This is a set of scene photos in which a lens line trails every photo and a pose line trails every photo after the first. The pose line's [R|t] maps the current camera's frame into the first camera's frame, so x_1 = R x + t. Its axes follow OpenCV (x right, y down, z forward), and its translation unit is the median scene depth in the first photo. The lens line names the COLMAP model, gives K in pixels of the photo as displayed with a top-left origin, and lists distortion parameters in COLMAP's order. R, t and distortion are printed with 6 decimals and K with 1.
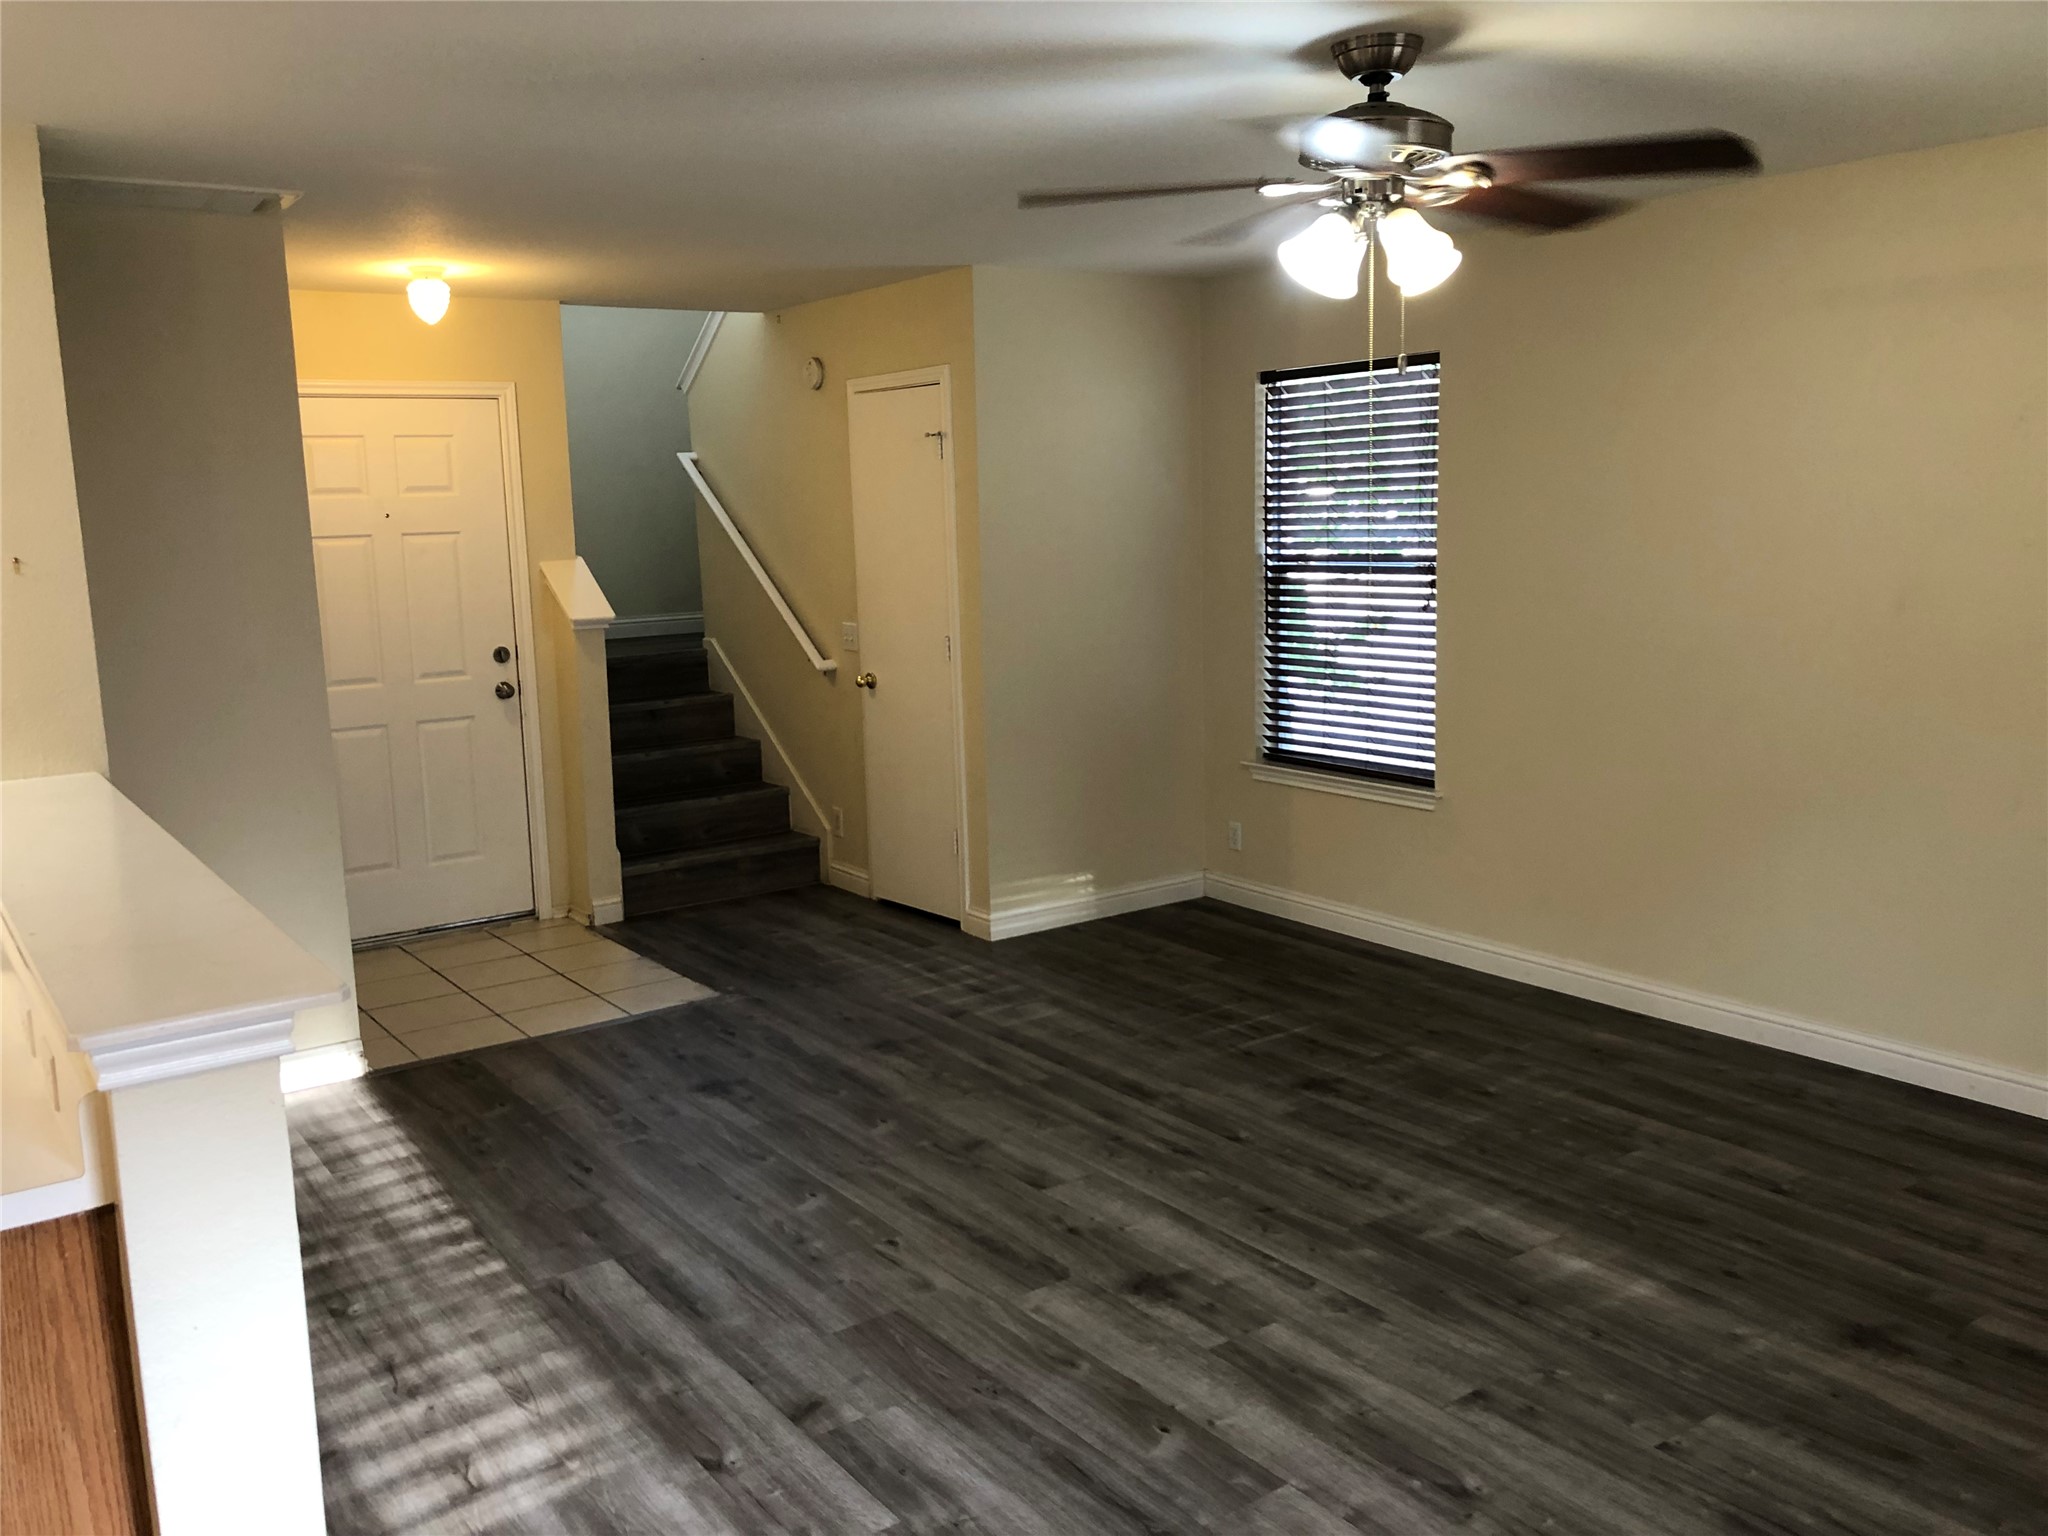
lens RADIAL K [[1702.4, 0, 1024.0], [0, 1702.4, 768.0], [0, 0, 1]] dist [-0.004224, -0.002373]
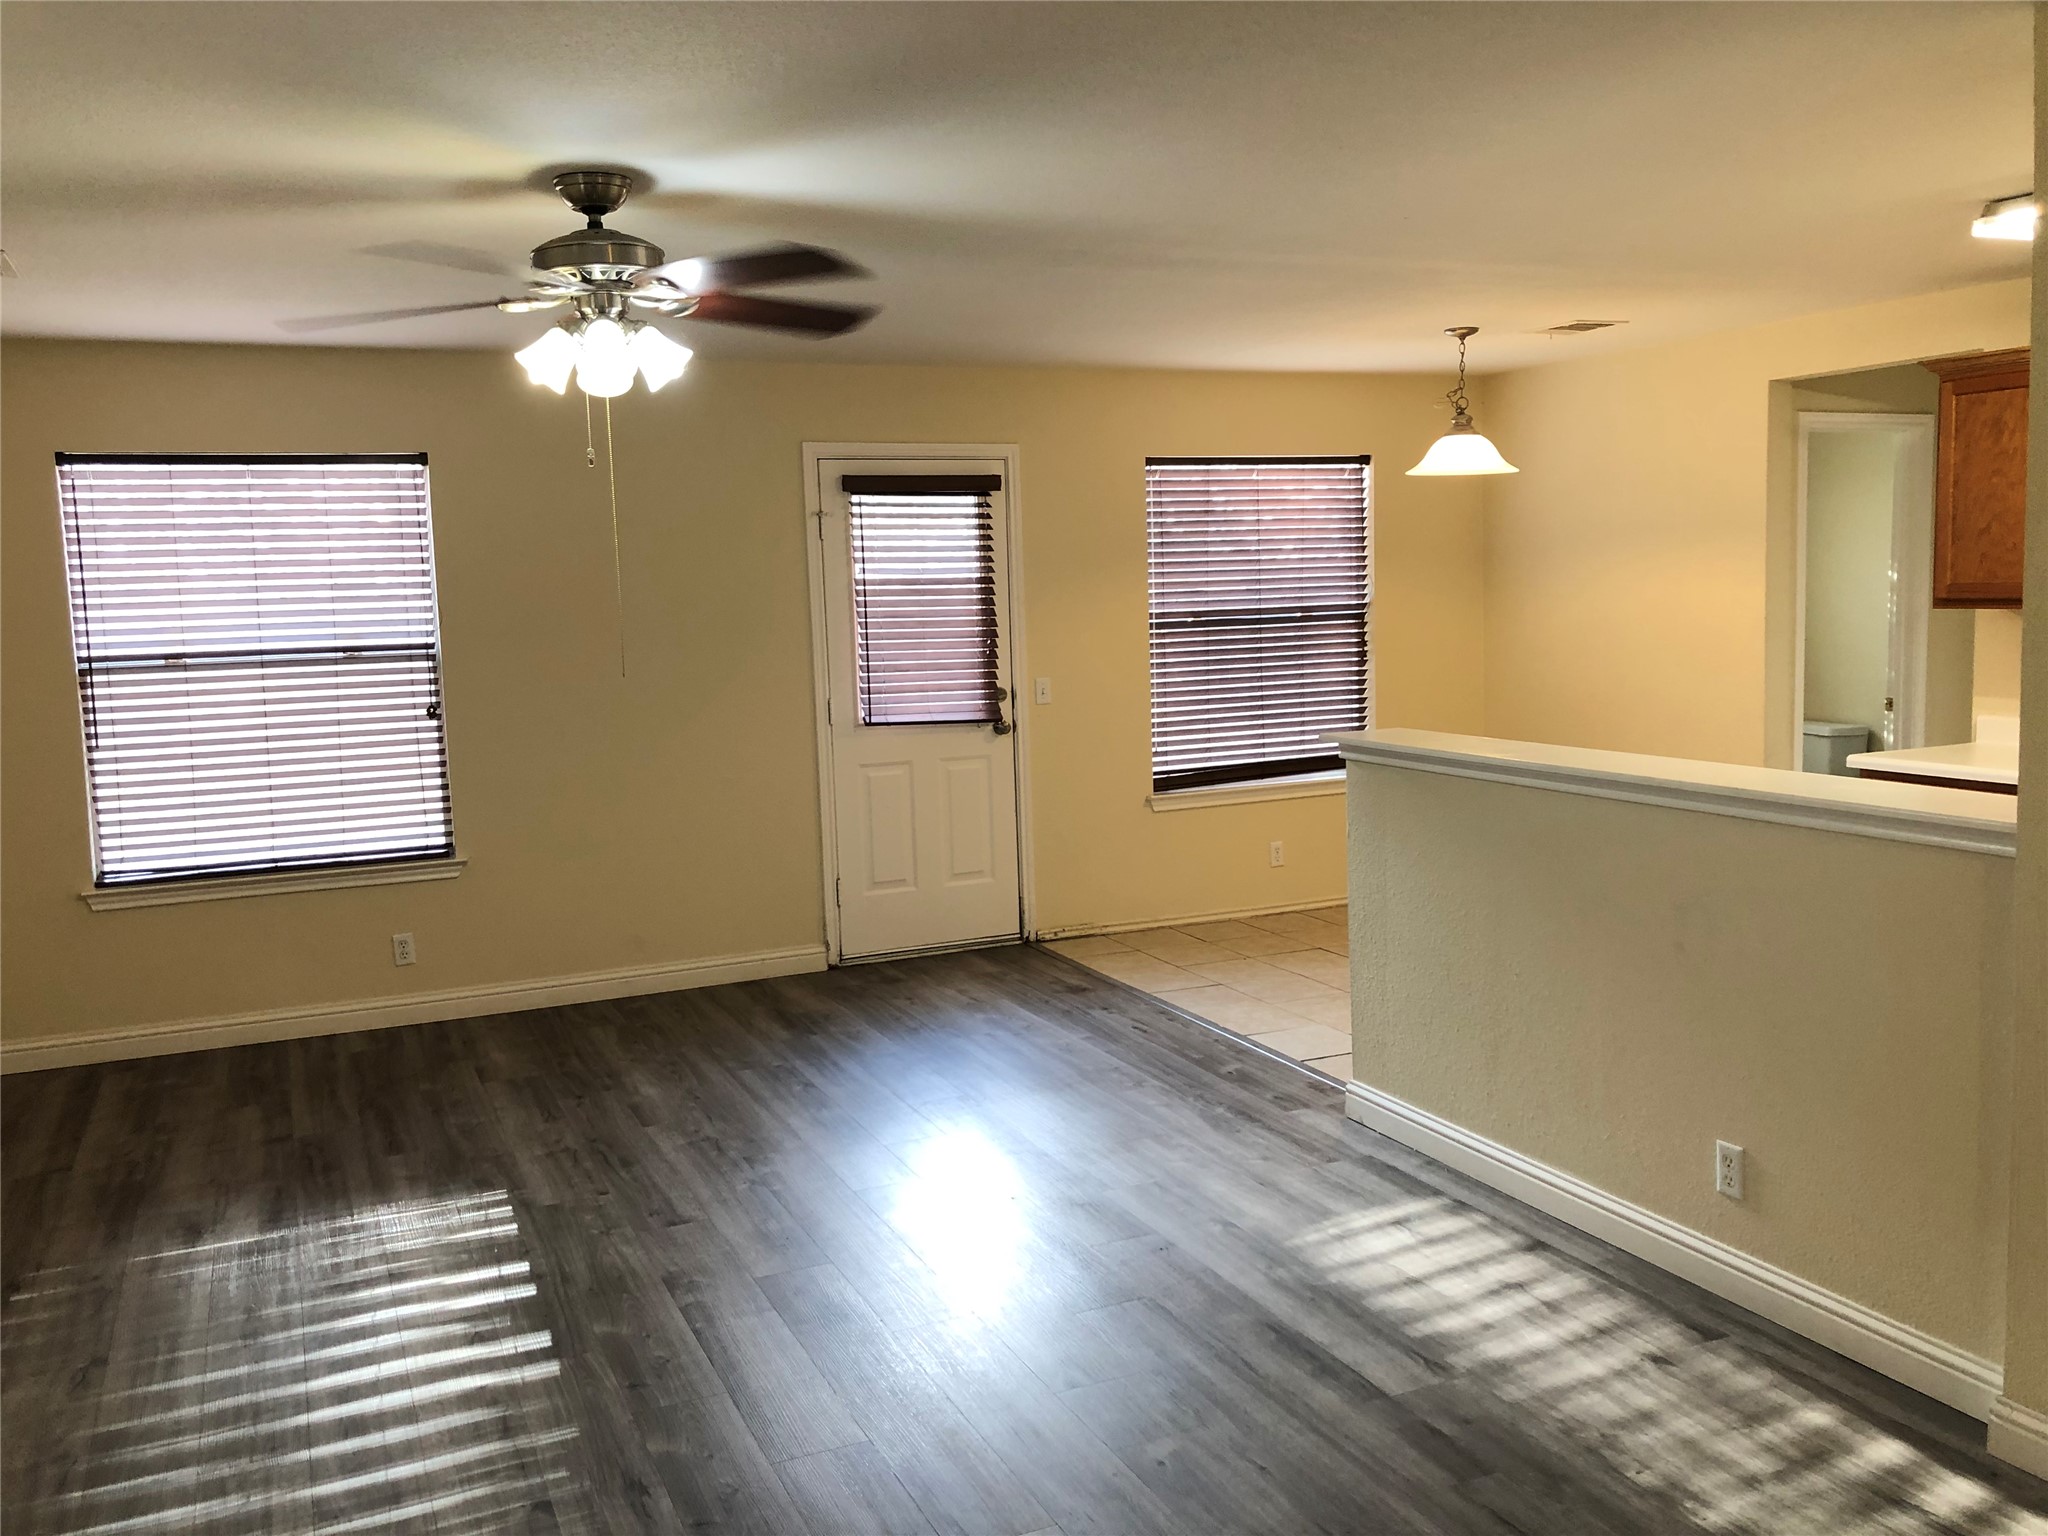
lens RADIAL K [[1702.4, 0, 1024.0], [0, 1702.4, 768.0], [0, 0, 1]] dist [-0.004224, -0.002373]
pose [[-0.978858, 0.038690, 0.200848, -0.249382], [0.091646, 0.960825, 0.261565, -0.263663], [-0.182860, 0.274442, -0.944057, 1.793891]]
